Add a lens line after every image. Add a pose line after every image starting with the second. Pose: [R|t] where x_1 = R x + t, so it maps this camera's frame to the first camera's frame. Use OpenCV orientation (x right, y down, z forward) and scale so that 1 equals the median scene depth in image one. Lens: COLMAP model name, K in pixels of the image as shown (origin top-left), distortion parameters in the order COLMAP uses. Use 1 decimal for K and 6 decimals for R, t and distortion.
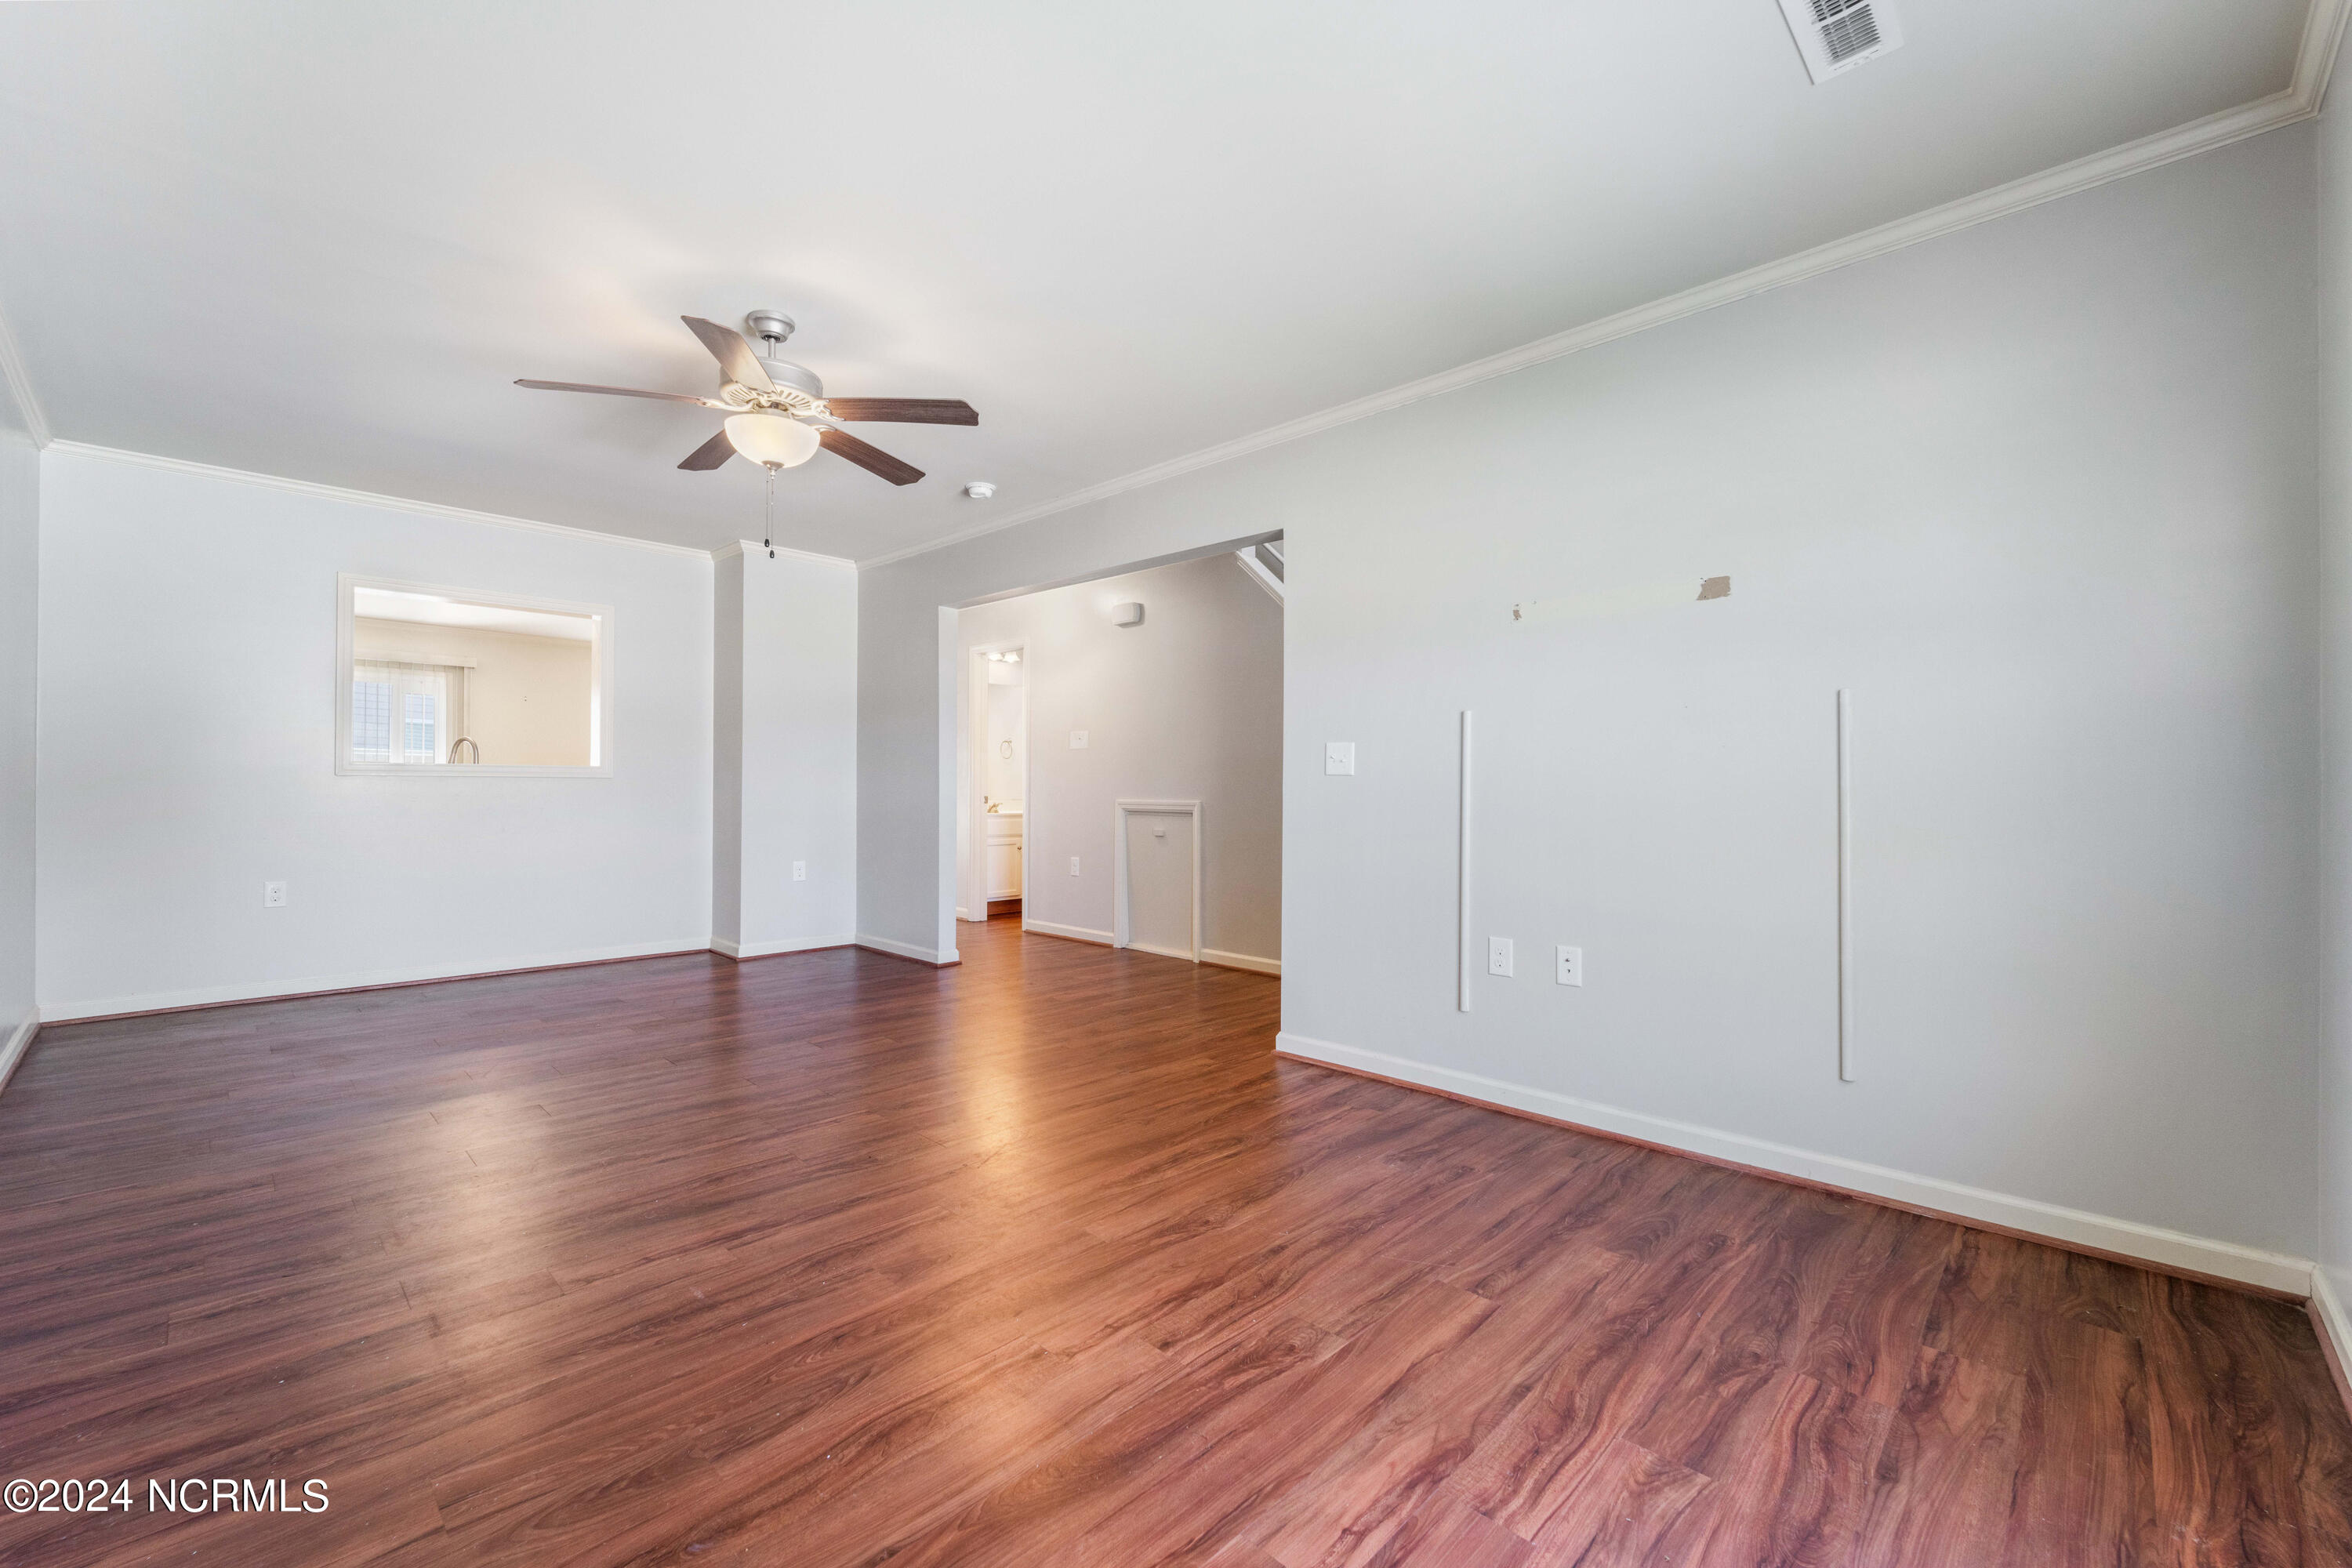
lens RADIAL K [[953.9, 0, 1180.5], [0, 953.9, 830.7], [0, 0, 1]] dist [-0.001202, -0.000296]
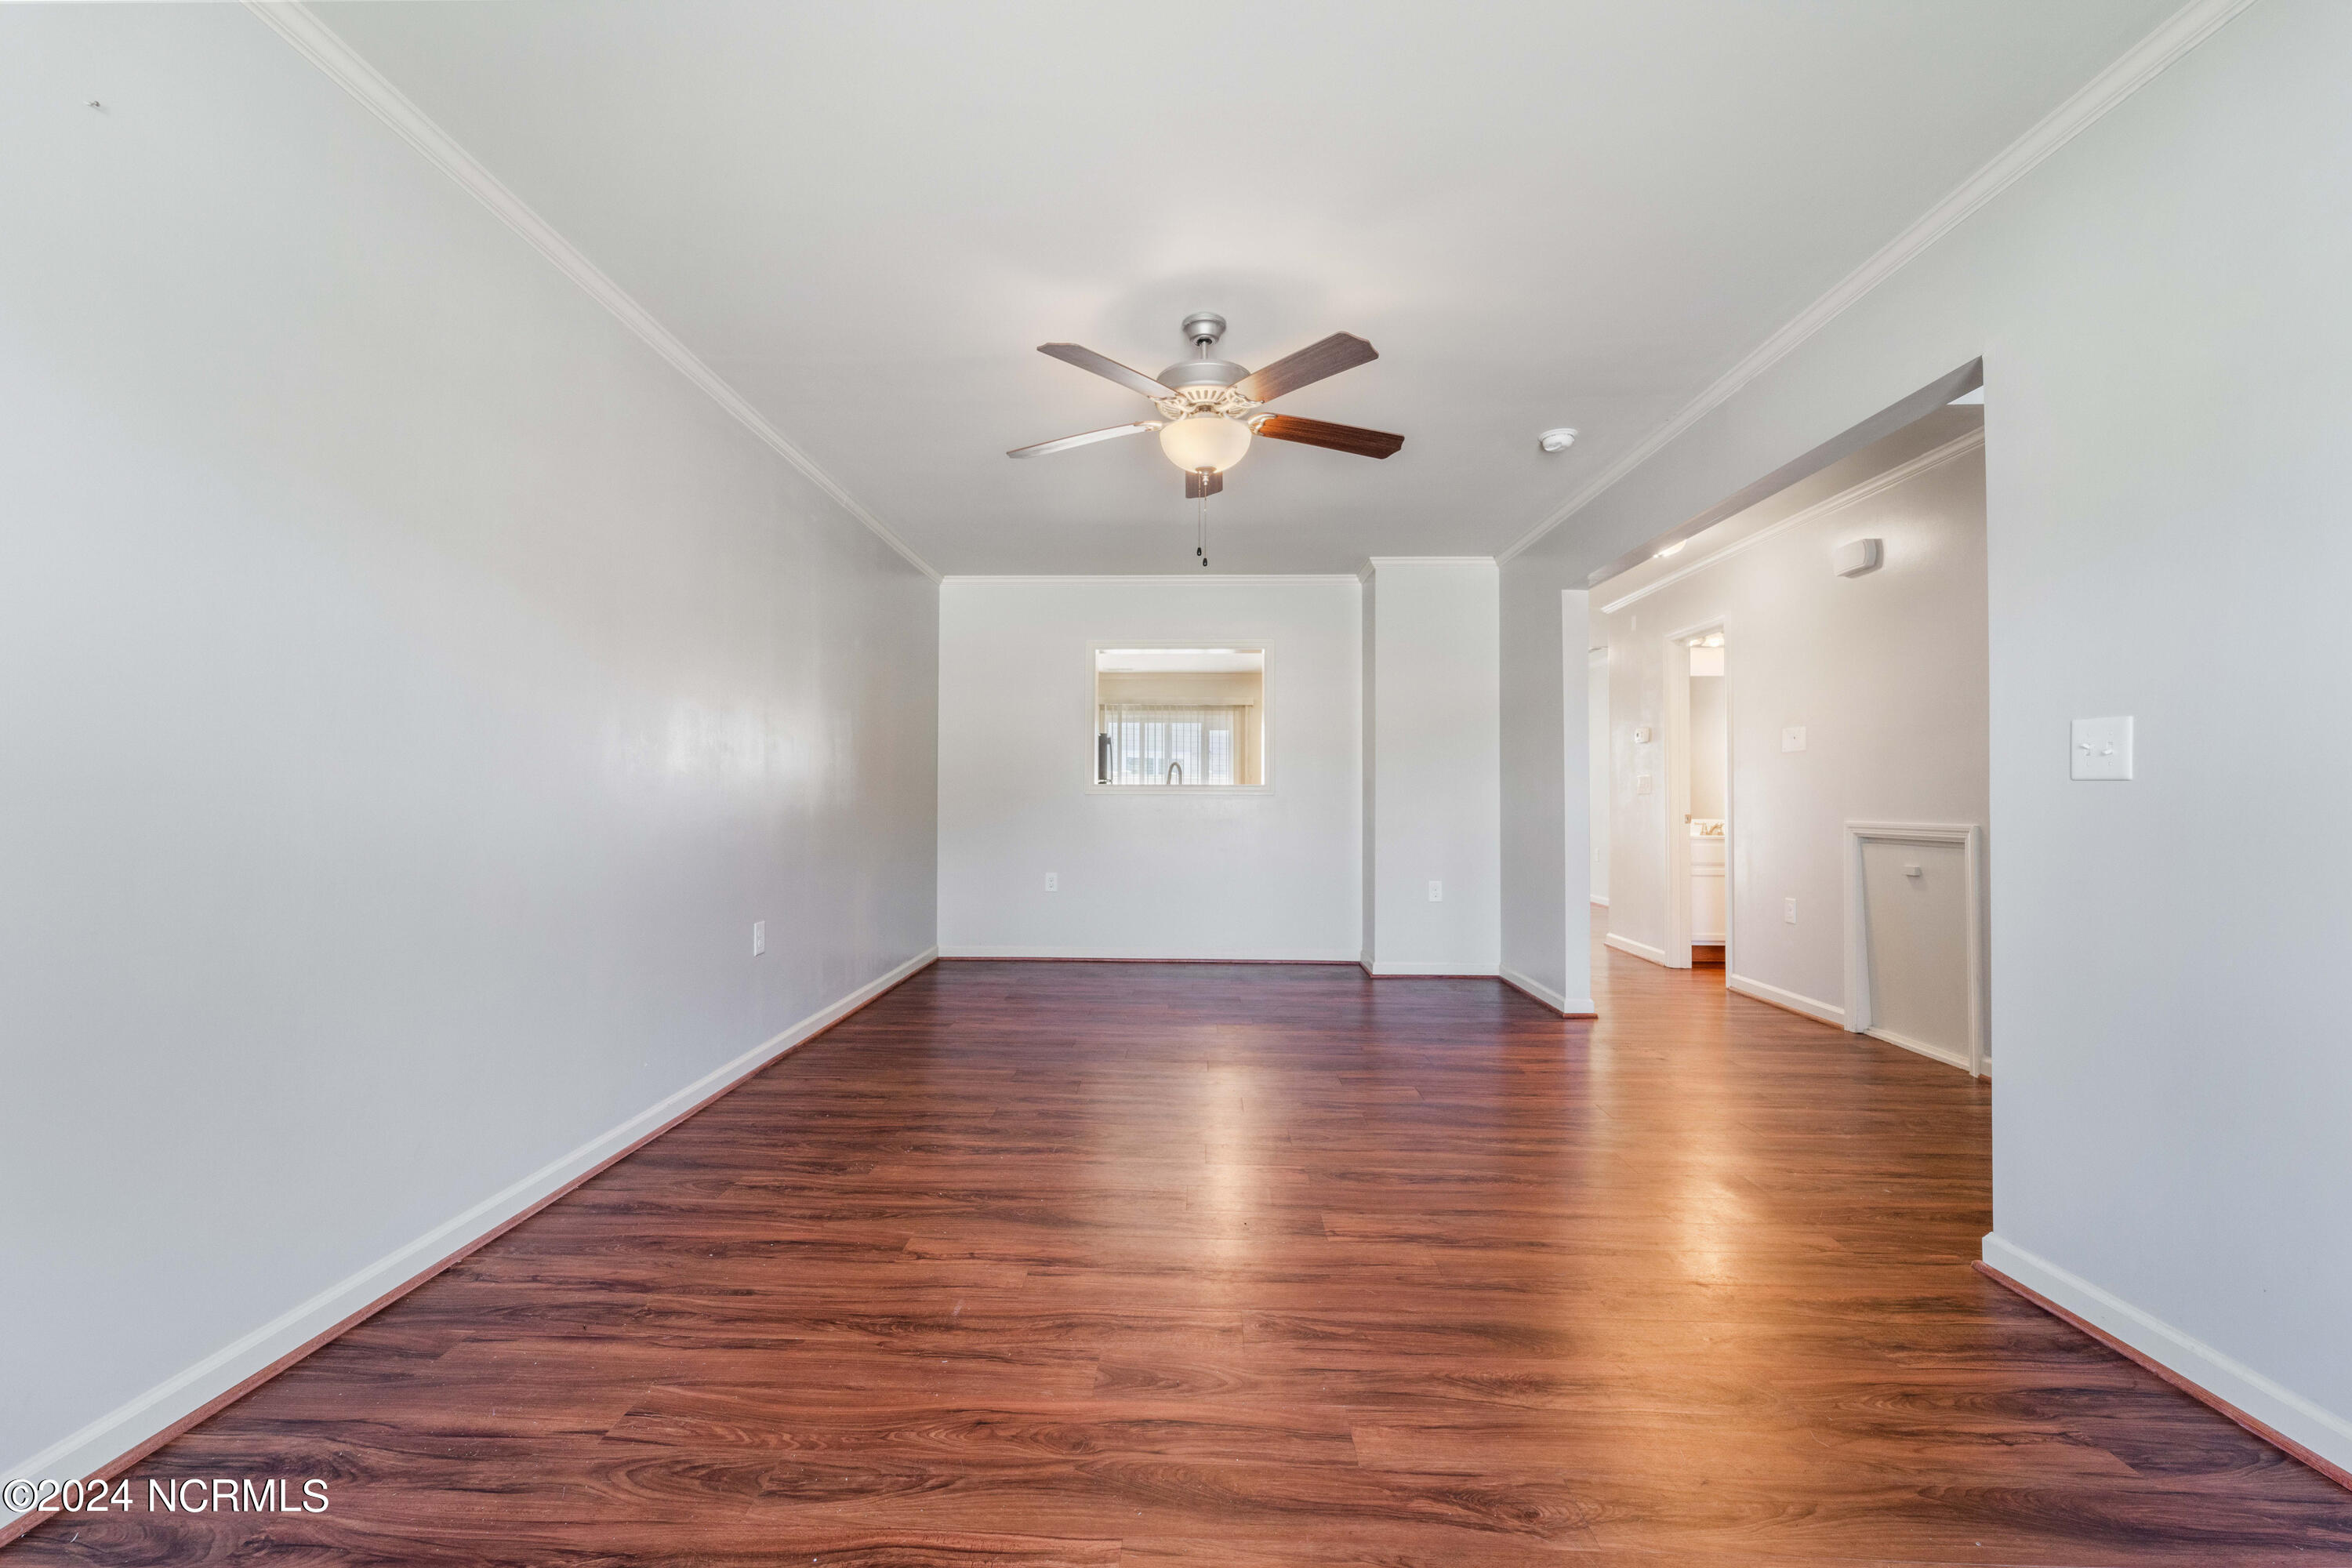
lens RADIAL K [[956.0, 0, 1170.0], [0, 956.0, 808.3], [0, 0, 1]] dist [0.000368, -0.000348]
pose [[0.671127, 0.004128, -0.741331, 0.197701], [-0.034662, 0.999066, -0.025817, -0.009991], [0.740532, 0.043022, 0.670643, 0.244726]]
